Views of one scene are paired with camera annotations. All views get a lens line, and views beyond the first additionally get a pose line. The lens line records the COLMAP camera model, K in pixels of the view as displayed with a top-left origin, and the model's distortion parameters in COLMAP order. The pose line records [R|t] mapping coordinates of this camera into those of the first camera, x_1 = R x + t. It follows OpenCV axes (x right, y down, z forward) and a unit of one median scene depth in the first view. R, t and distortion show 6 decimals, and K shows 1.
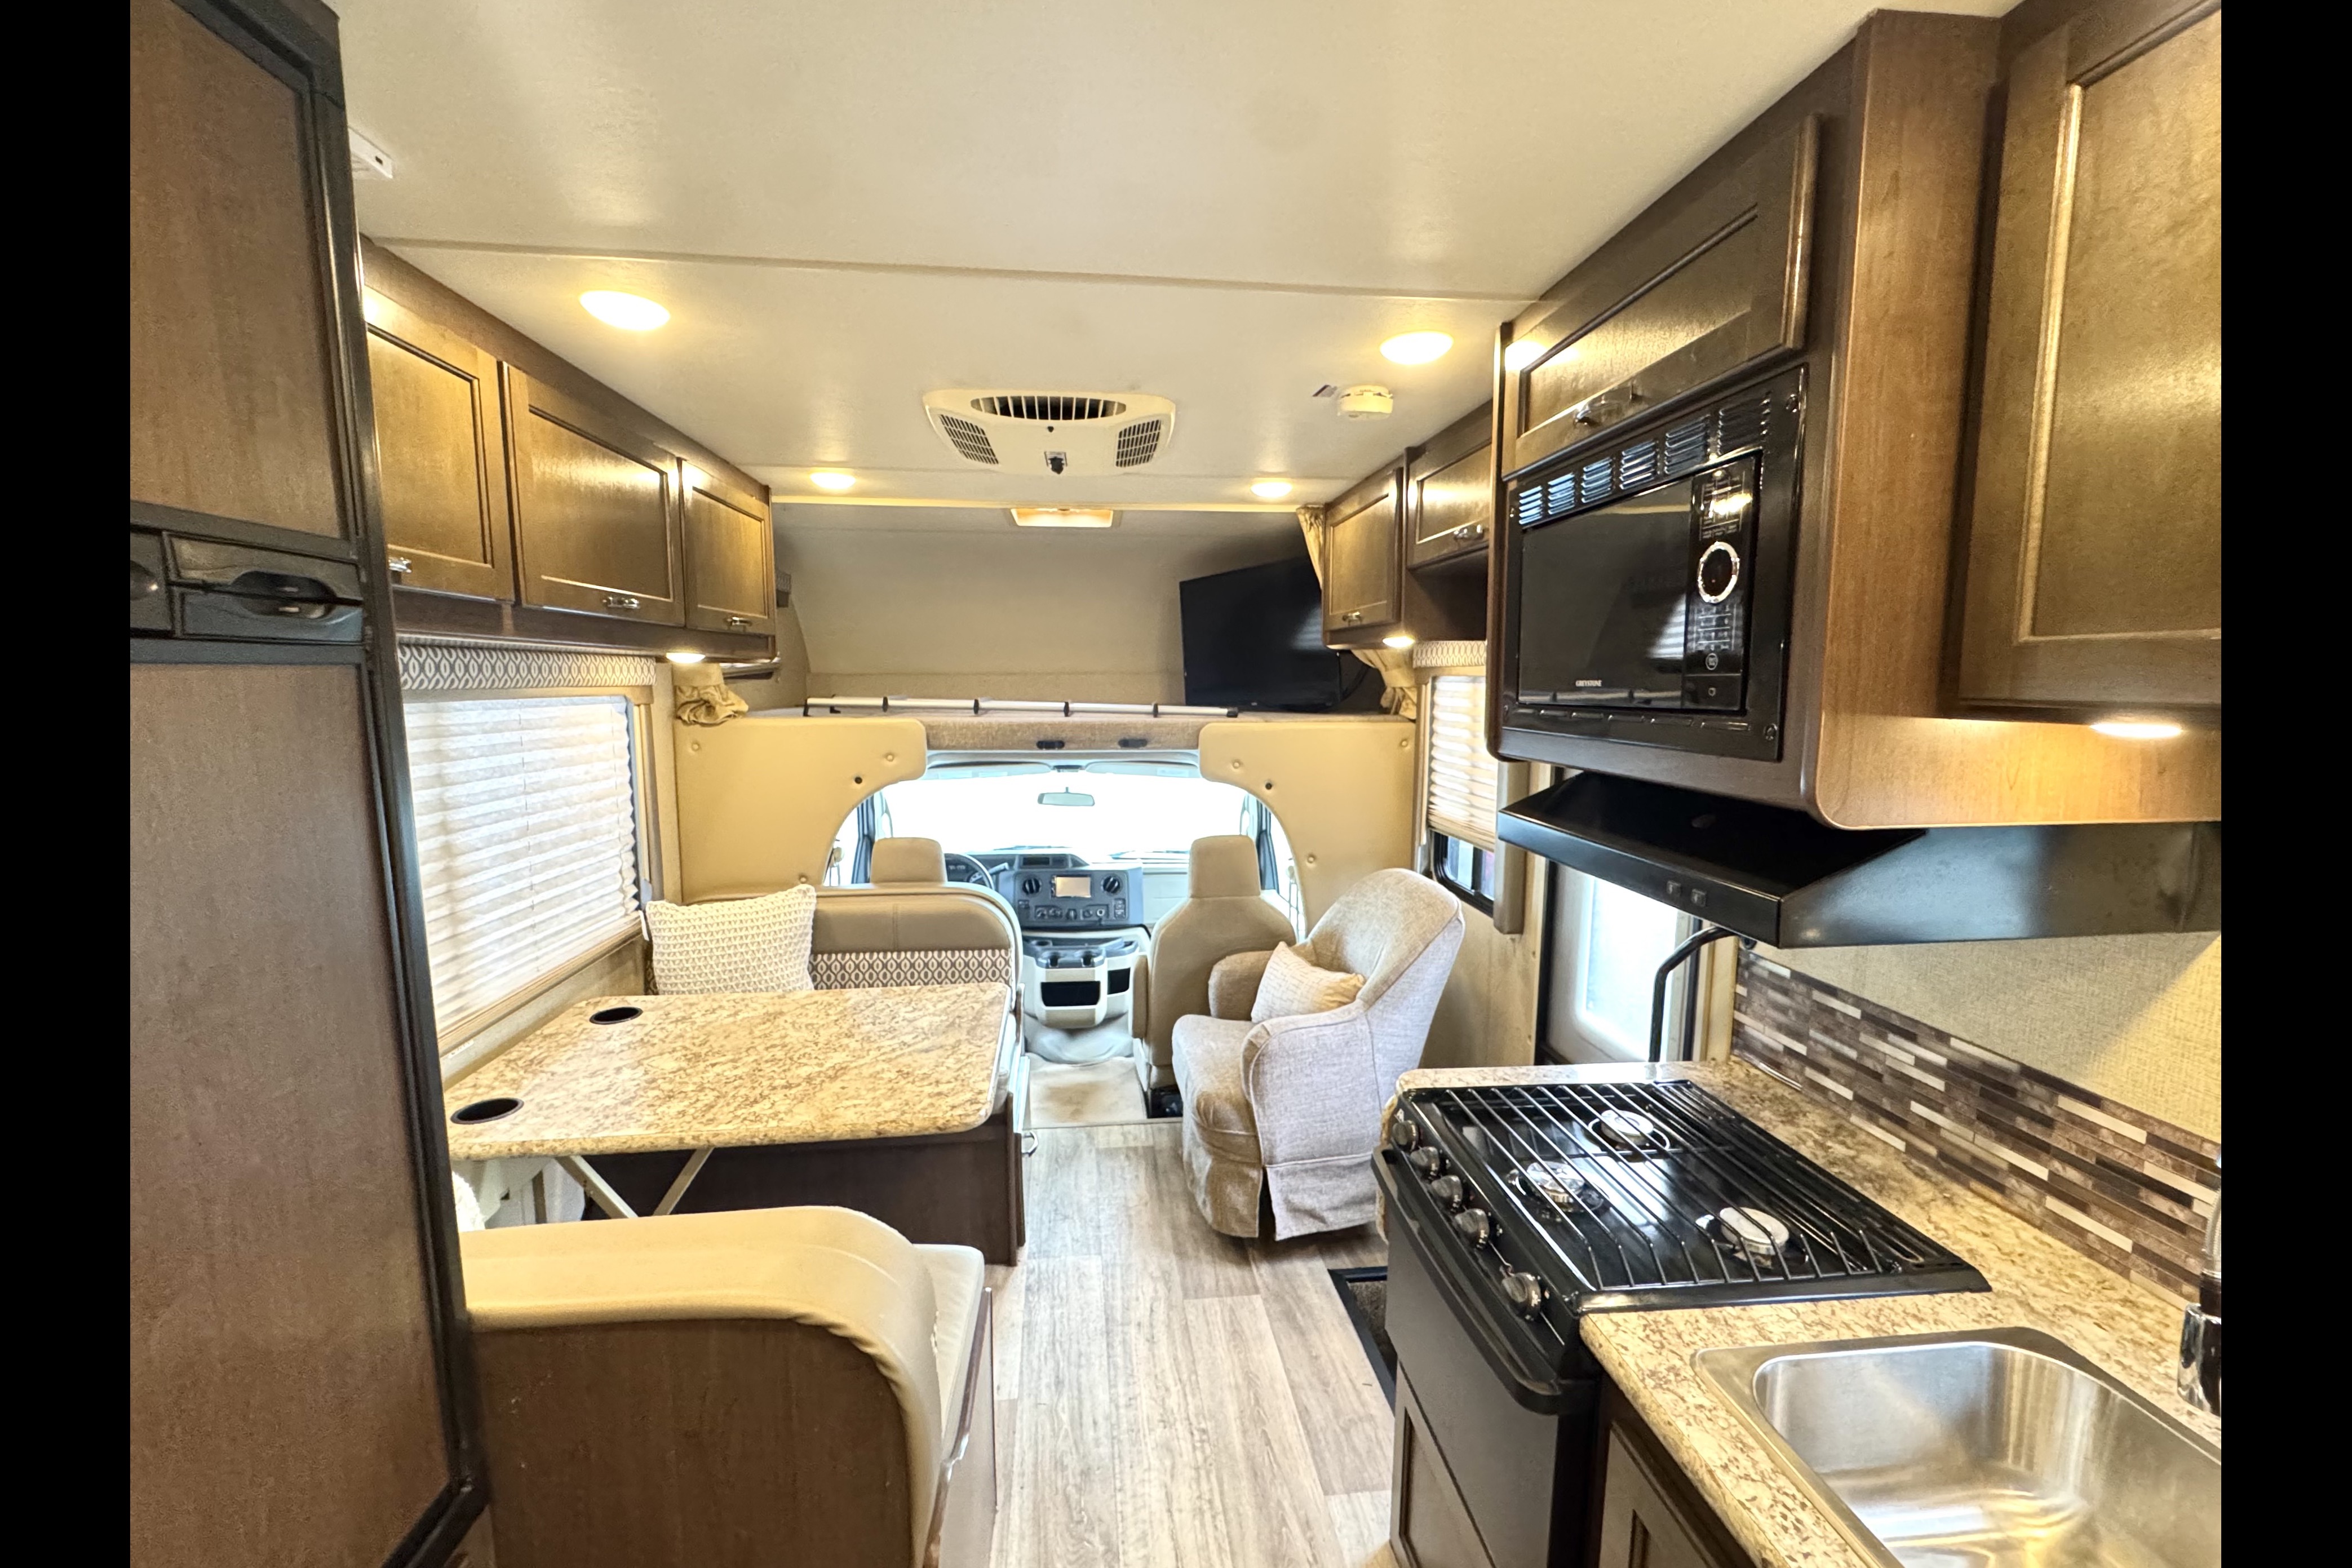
lens RADIAL K [[849.5, 0, 1168.0], [0, 849.5, 783.4], [0, 0, 1]] dist [-0.002489, 0.000019]
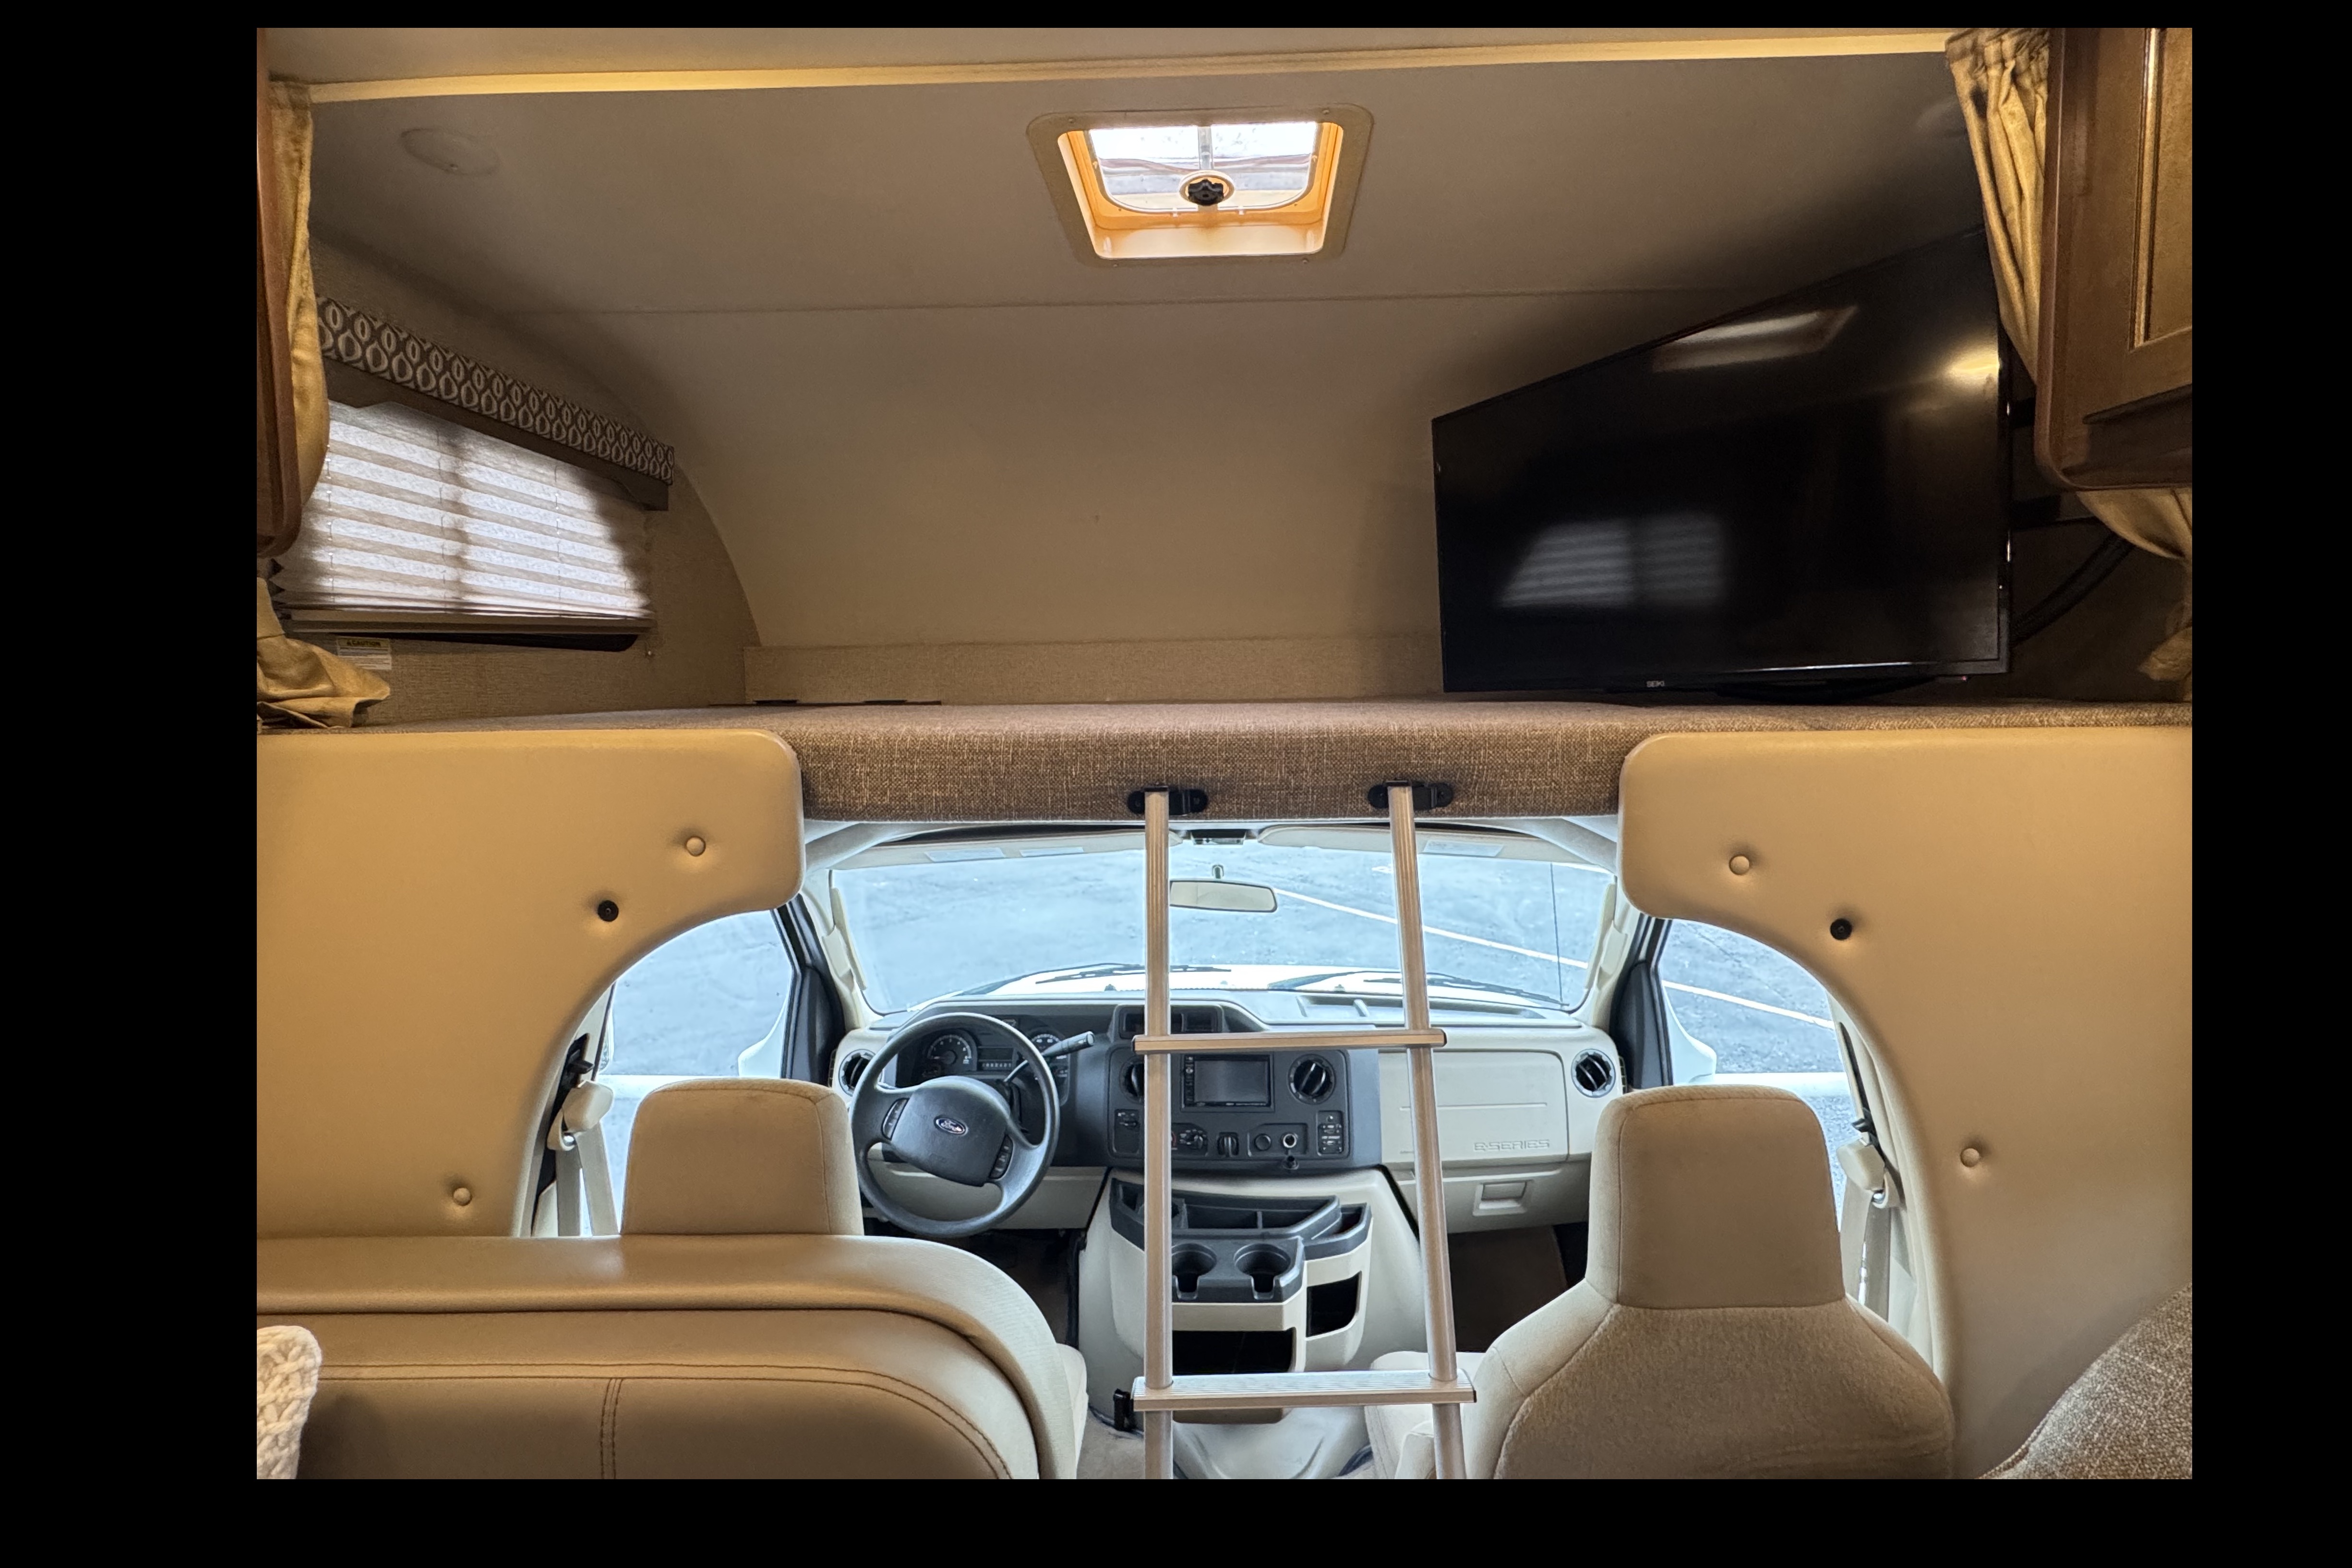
lens RADIAL K [[999.0, 0, 1219.5], [0, 999.0, 757.4], [0, 0, 1]] dist [-0.001180, -0.000940]
pose [[0.992890, -0.006511, -0.118855, -0.090414], [0.001594, 0.999141, -0.041418, -0.060087], [0.119023, 0.040934, 0.992047, 0.782509]]
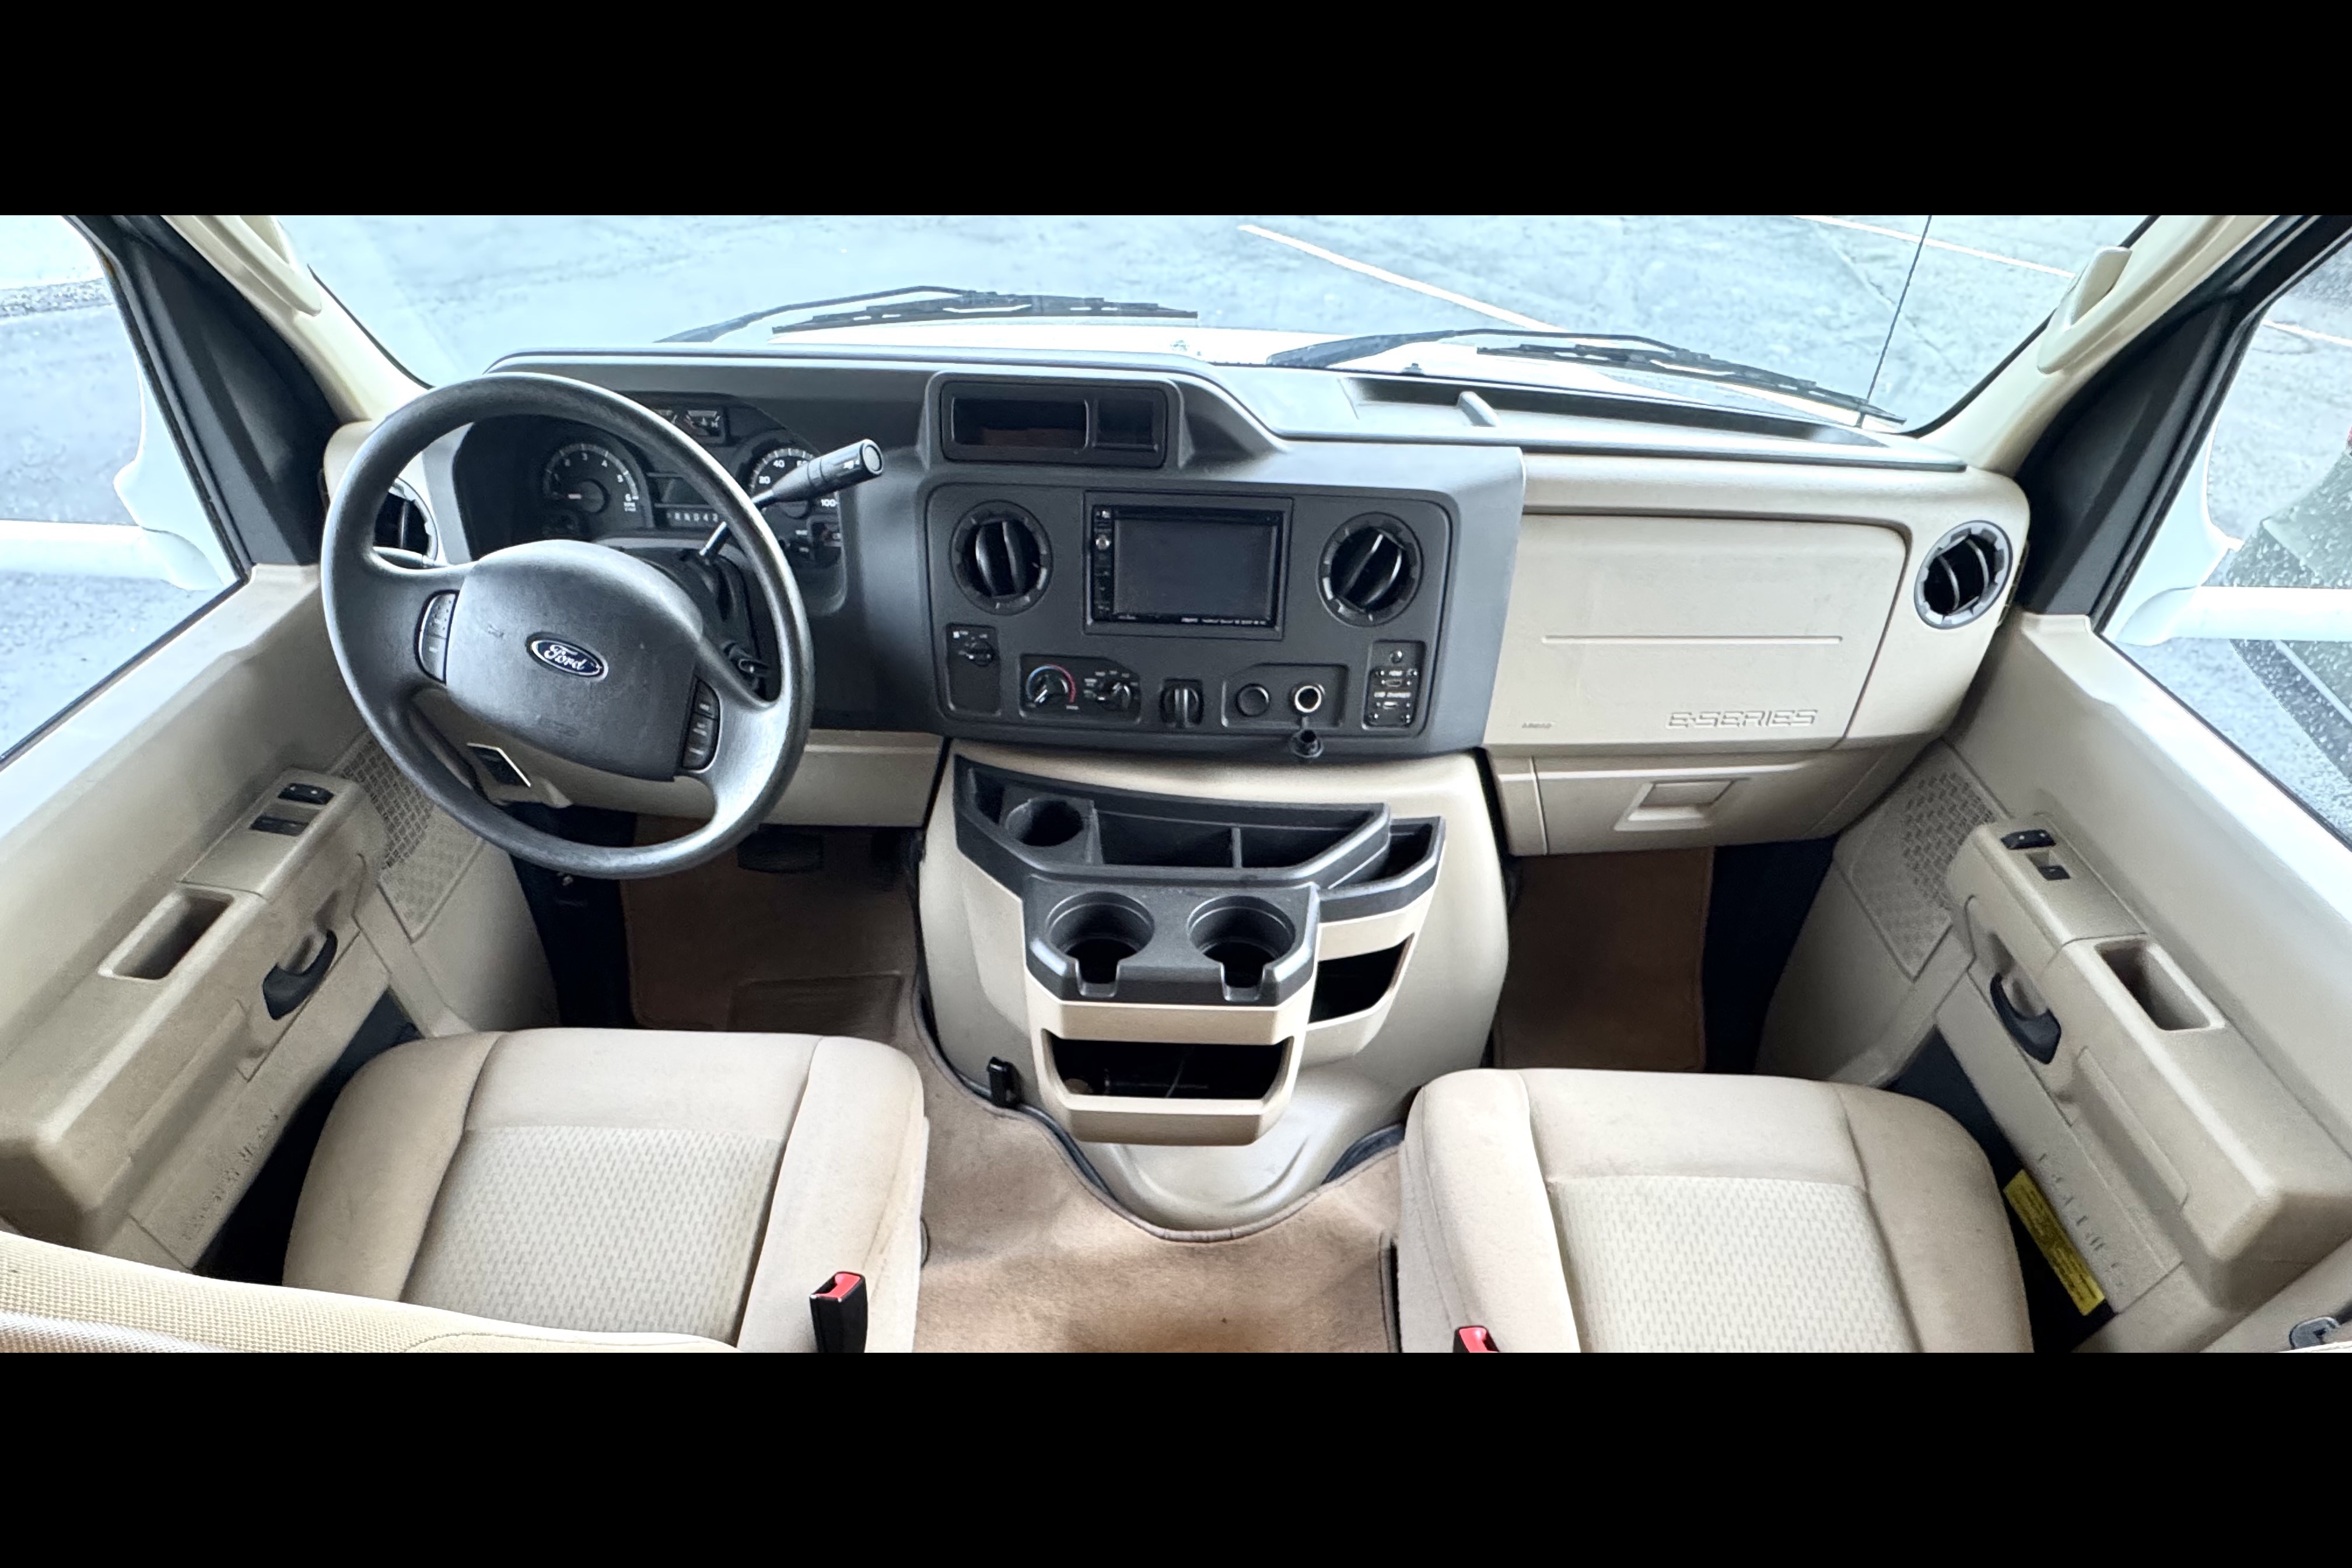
lens RADIAL K [[1150.9, 0, 1155.6], [0, 1150.9, 1081.8], [0, 0, 1]] dist [-0.004722, -0.000090]
pose [[0.992013, 0.100080, -0.076779, -0.150938], [-0.026517, 0.760546, 0.648742, 0.055260], [0.123320, -0.641524, 0.757125, 1.221124]]
